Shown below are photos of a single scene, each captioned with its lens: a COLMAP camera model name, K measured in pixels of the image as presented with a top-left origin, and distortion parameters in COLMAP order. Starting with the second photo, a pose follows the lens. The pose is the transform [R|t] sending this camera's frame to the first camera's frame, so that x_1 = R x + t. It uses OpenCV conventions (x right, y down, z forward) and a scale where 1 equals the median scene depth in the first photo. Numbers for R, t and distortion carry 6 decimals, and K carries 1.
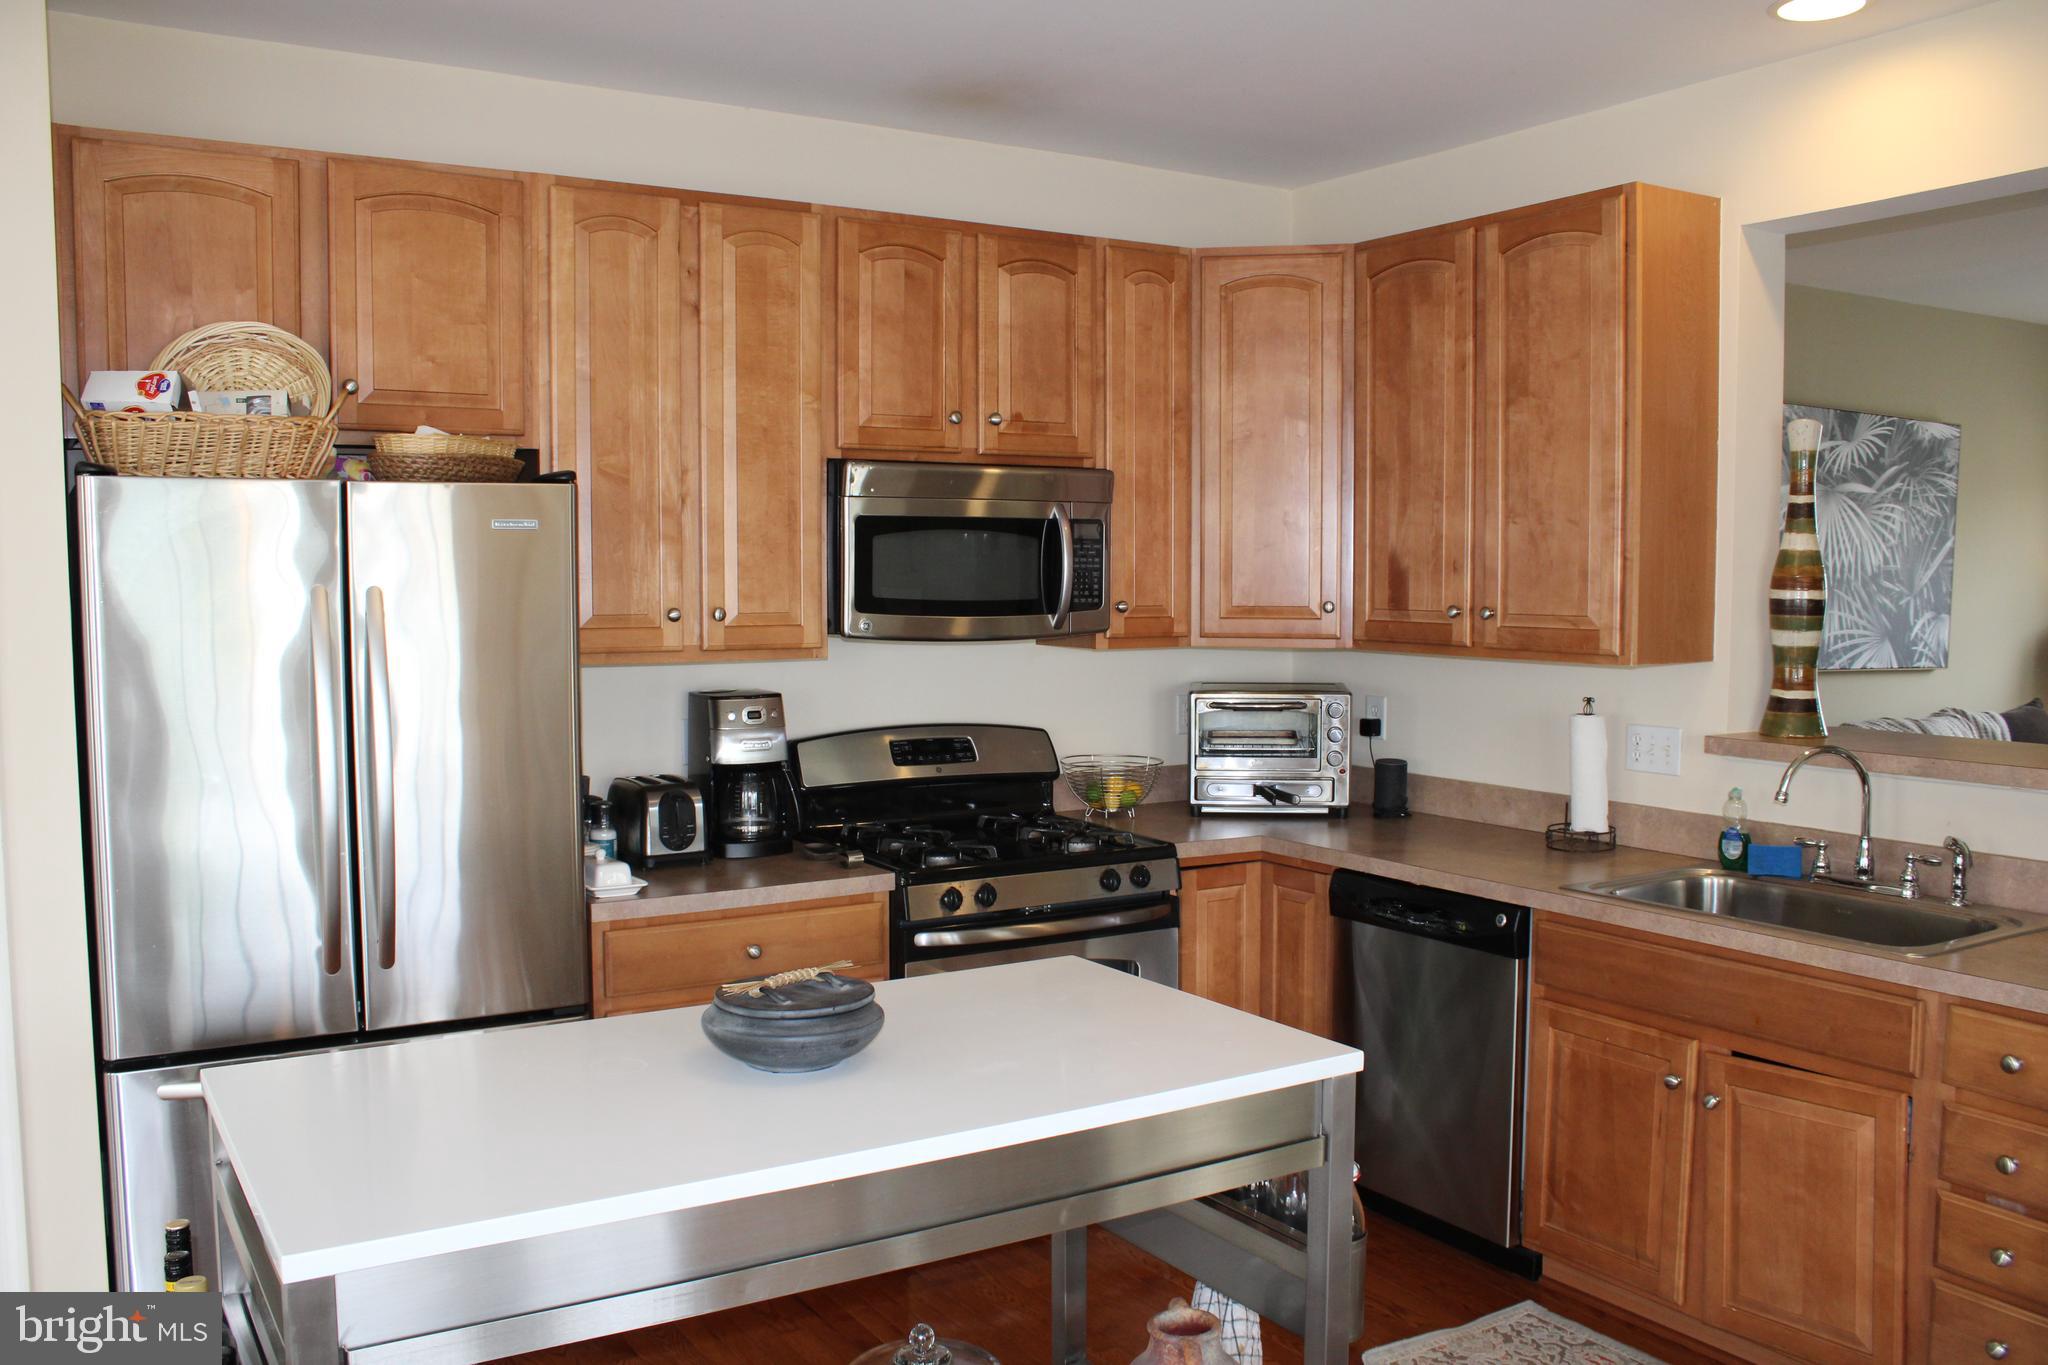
lens RADIAL K [[1723.4, 0, 1026.9], [0, 1723.4, 701.0], [0, 0, 1]] dist [-0.167025, 0.156652]
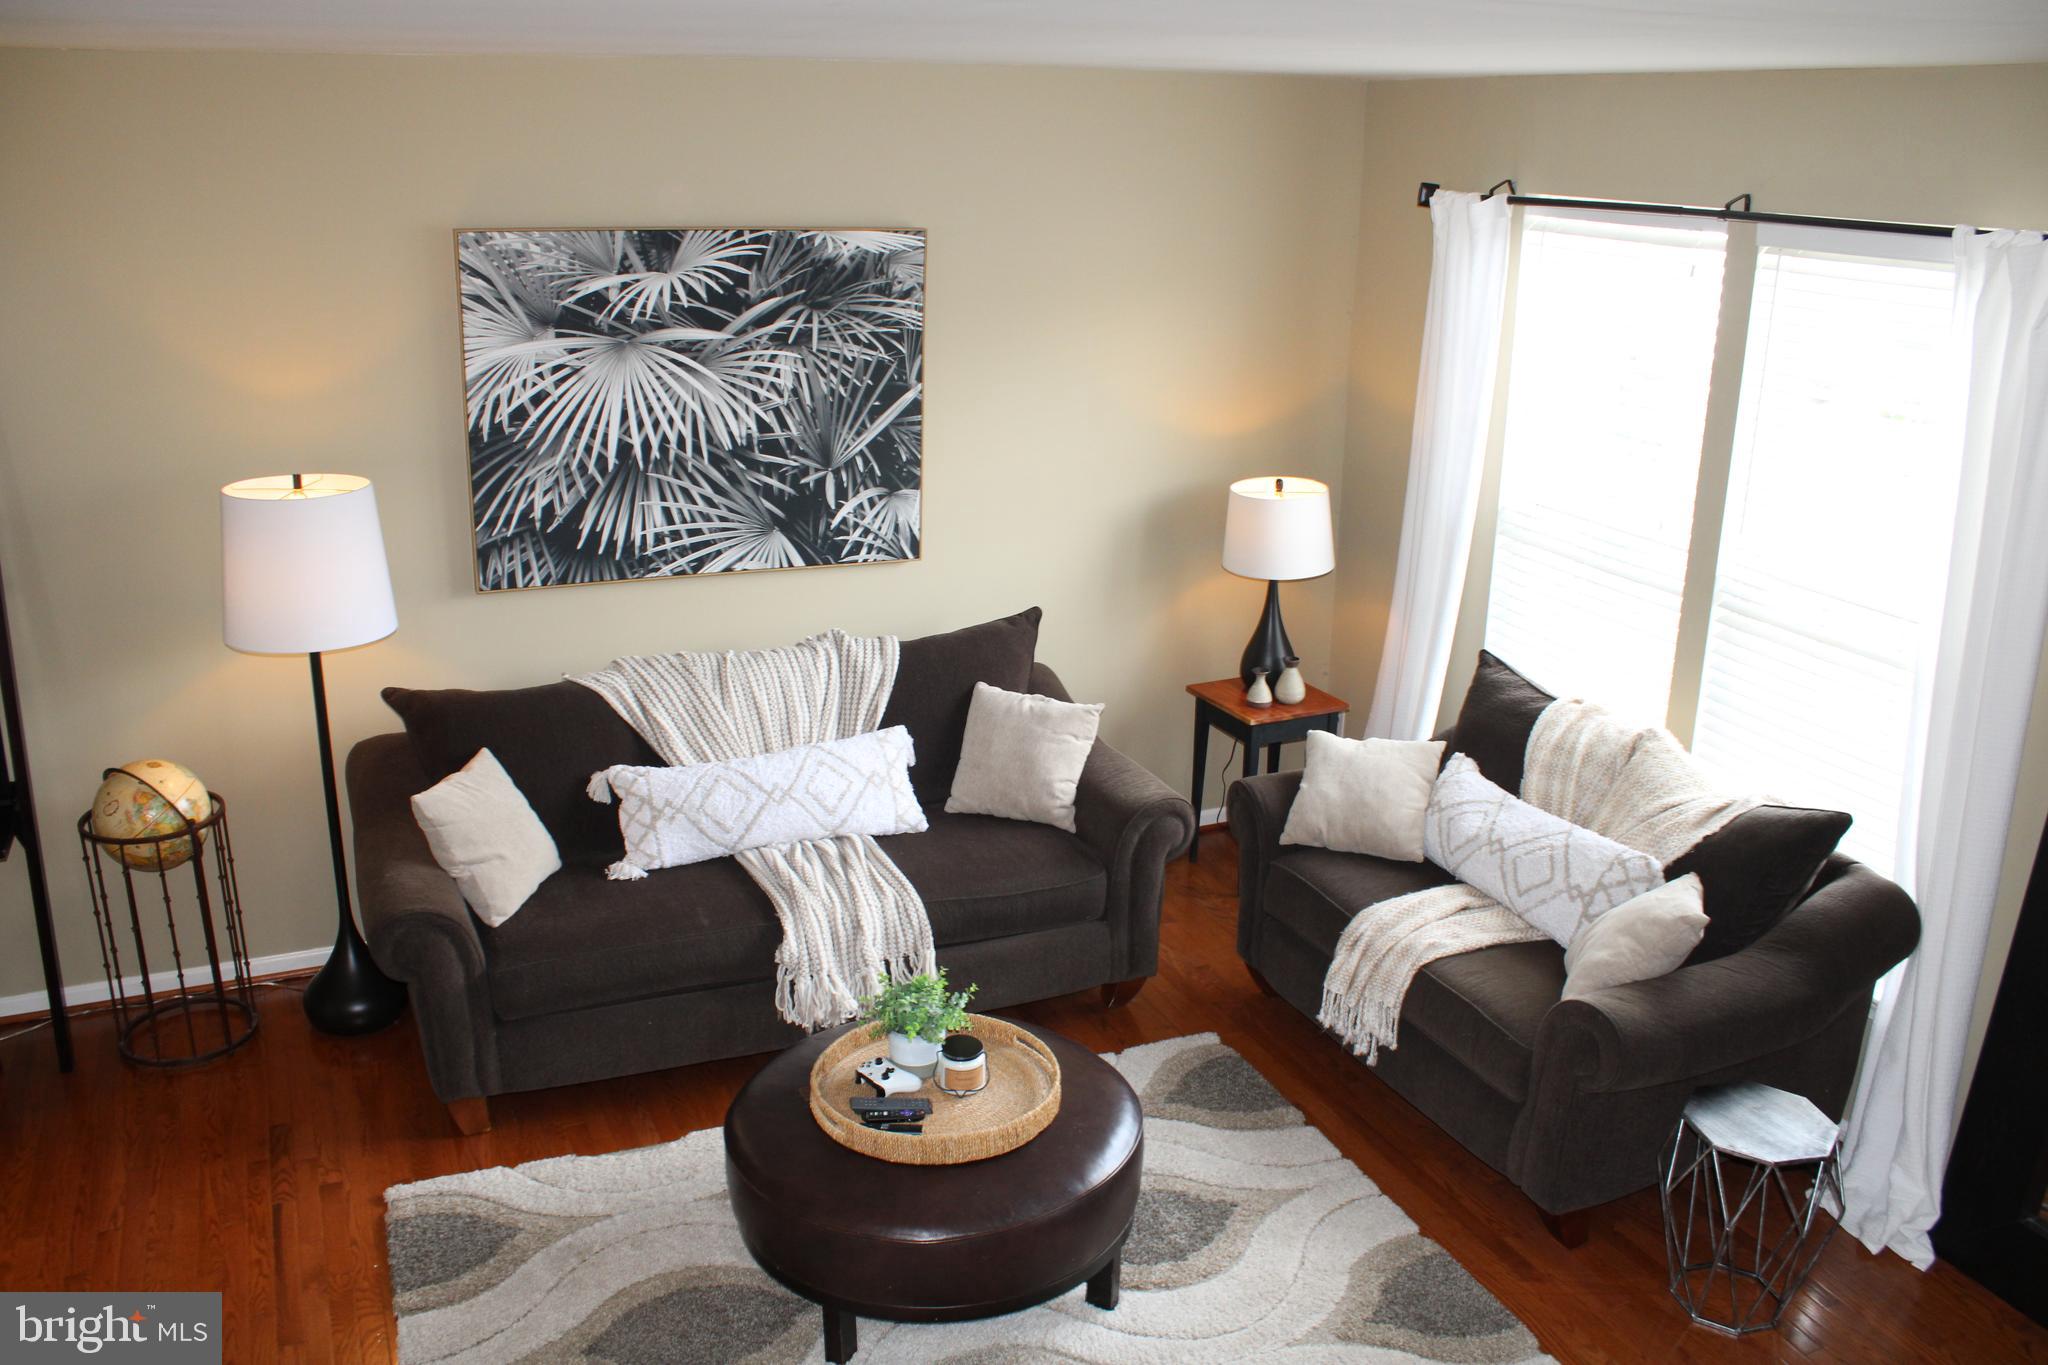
lens RADIAL K [[1723.4, 0, 1026.9], [0, 1723.4, 701.0], [0, 0, 1]] dist [-0.167025, 0.156652]
pose [[0.990403, 0.056786, -0.126008, 1.257817], [-0.024484, 0.969363, 0.244408, -0.265382], [0.136027, -0.238977, 0.961450, 0.441689]]
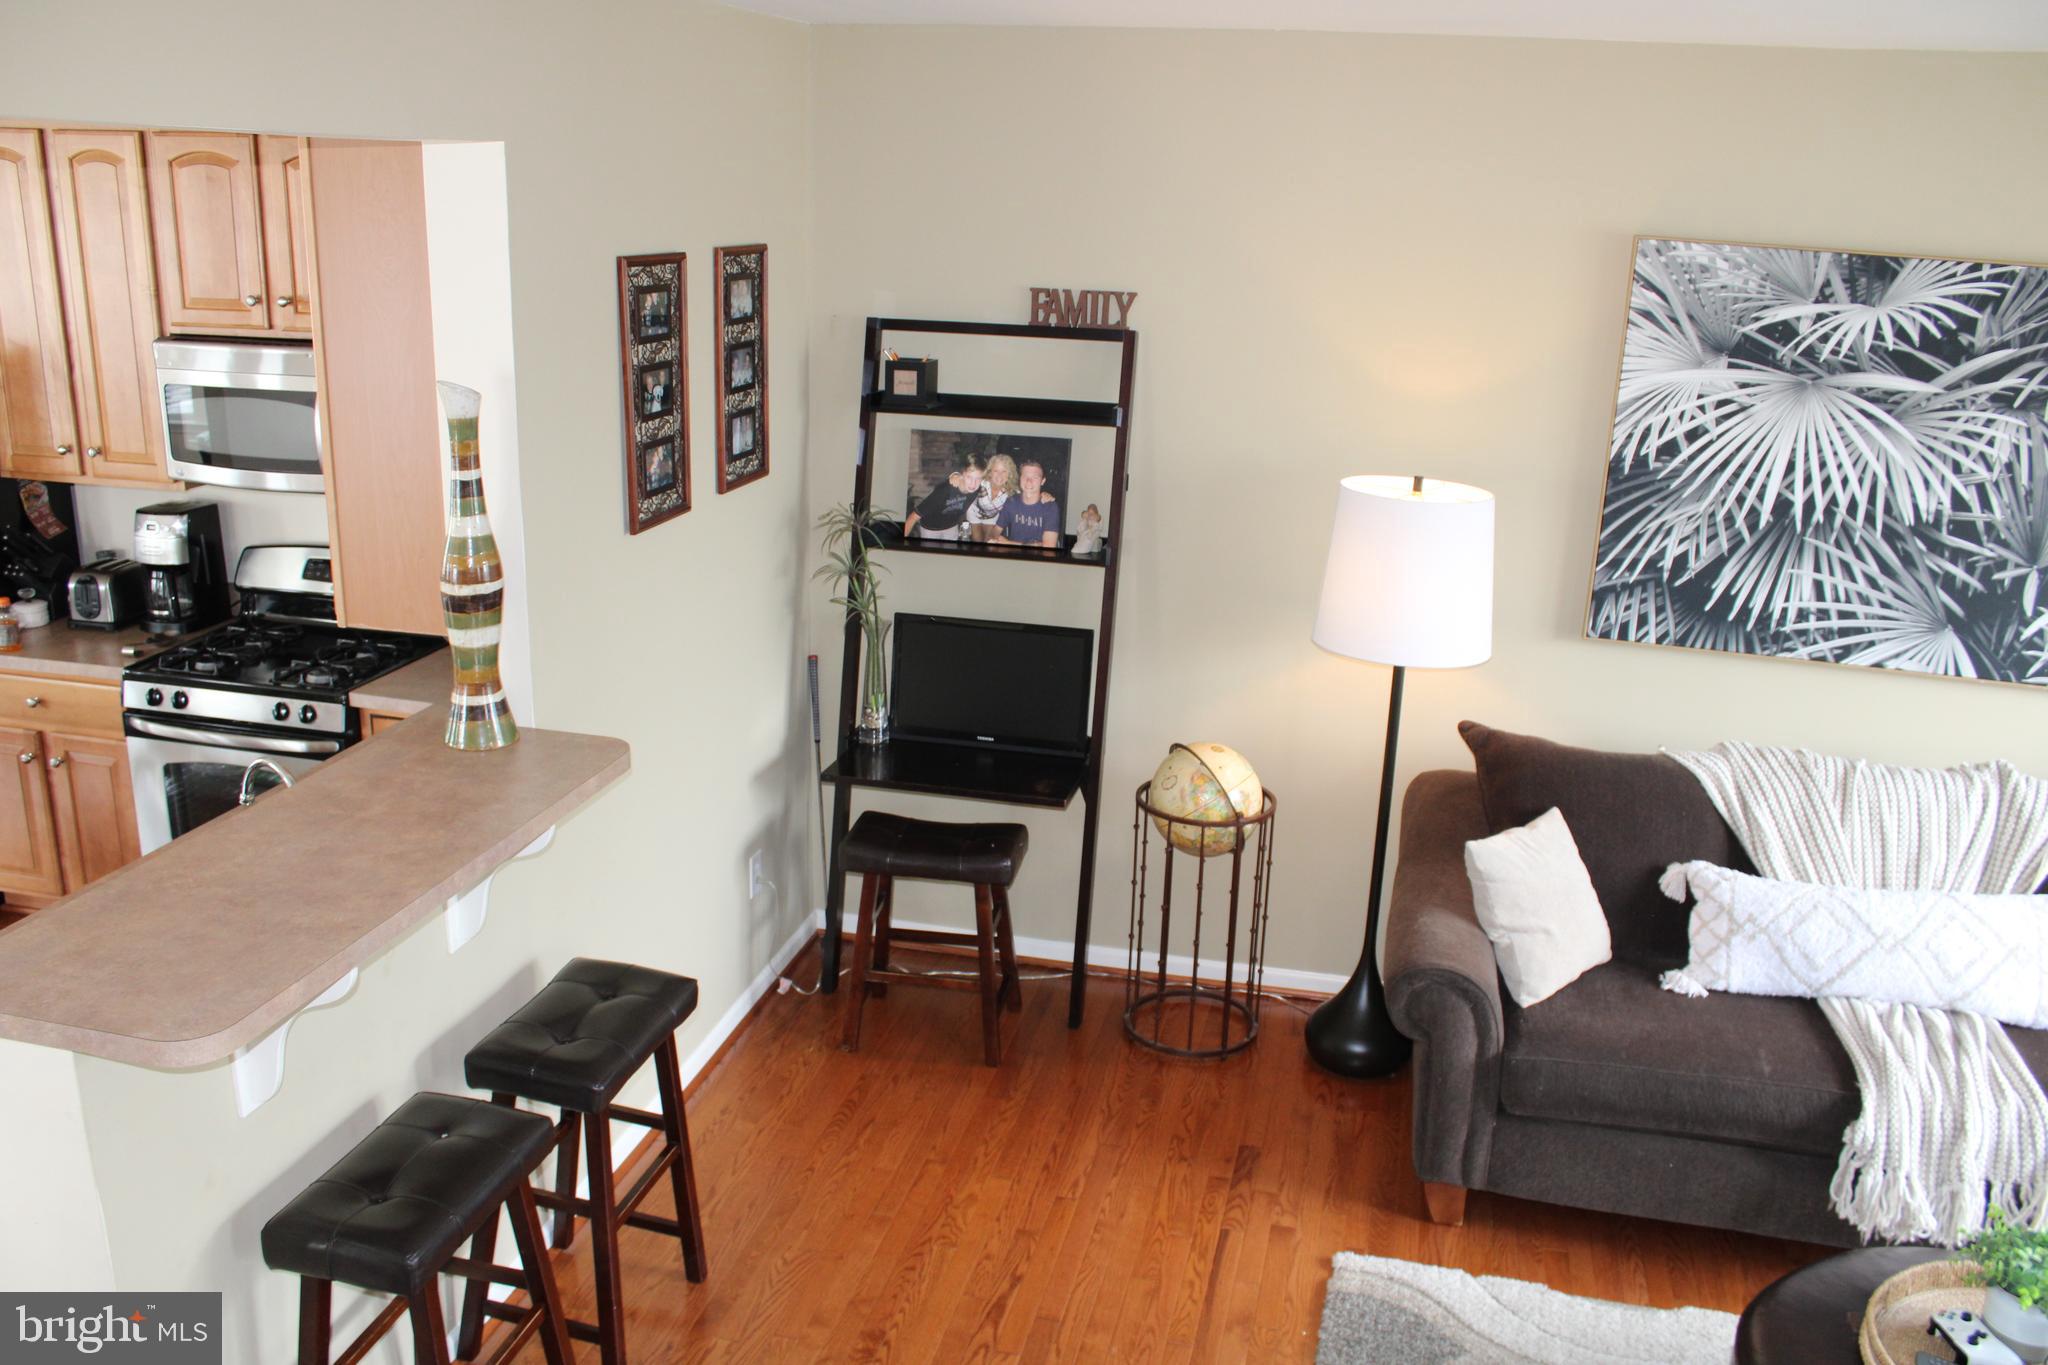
lens RADIAL K [[1723.4, 0, 1026.9], [0, 1723.4, 701.0], [0, 0, 1]] dist [-0.167025, 0.156652]
pose [[0.709223, 0.227962, -0.667110, 1.192711], [-0.085360, 0.967082, 0.239720, -0.225068], [0.699797, -0.113071, 0.705336, 0.550570]]
